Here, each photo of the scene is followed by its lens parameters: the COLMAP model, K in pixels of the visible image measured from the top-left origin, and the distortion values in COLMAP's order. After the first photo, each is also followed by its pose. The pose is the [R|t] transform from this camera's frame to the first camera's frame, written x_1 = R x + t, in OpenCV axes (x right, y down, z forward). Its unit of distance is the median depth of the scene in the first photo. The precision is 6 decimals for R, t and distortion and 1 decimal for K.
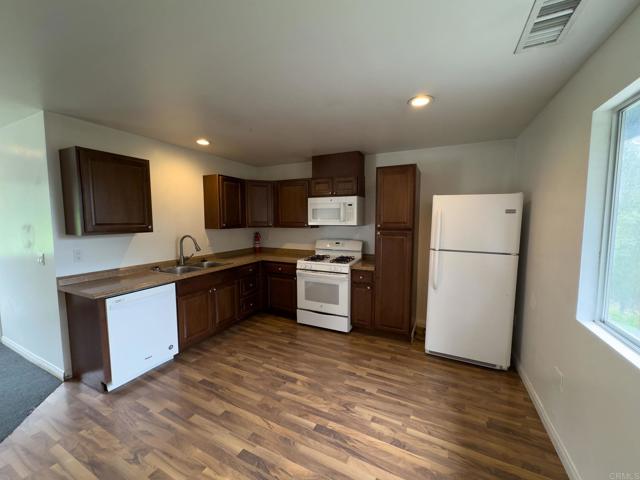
lens RADIAL K [[254.9, 0, 319.9], [0, 254.9, 239.6], [0, 0, 1]] dist [-0.003675, 0.000148]
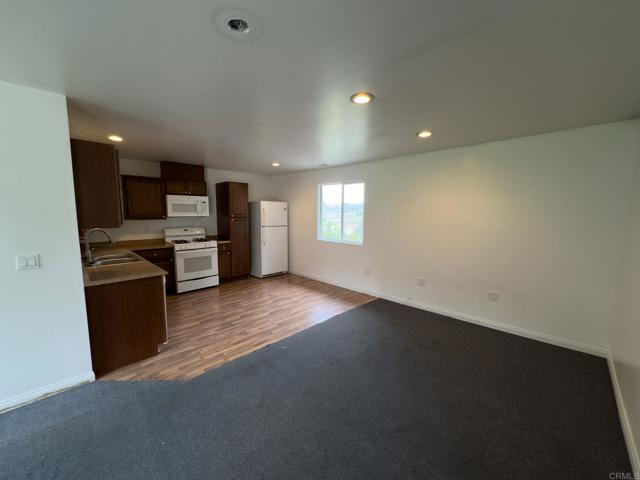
lens RADIAL K [[254.9, 0, 320.5], [0, 254.9, 240.0], [0, 0, 1]] dist [-0.003675, 0.000148]
pose [[0.317375, -0.105603, 0.942402, -1.191522], [0.069787, 0.993686, 0.087847, -0.002179], [-0.945729, 0.037887, 0.322741, -0.116194]]
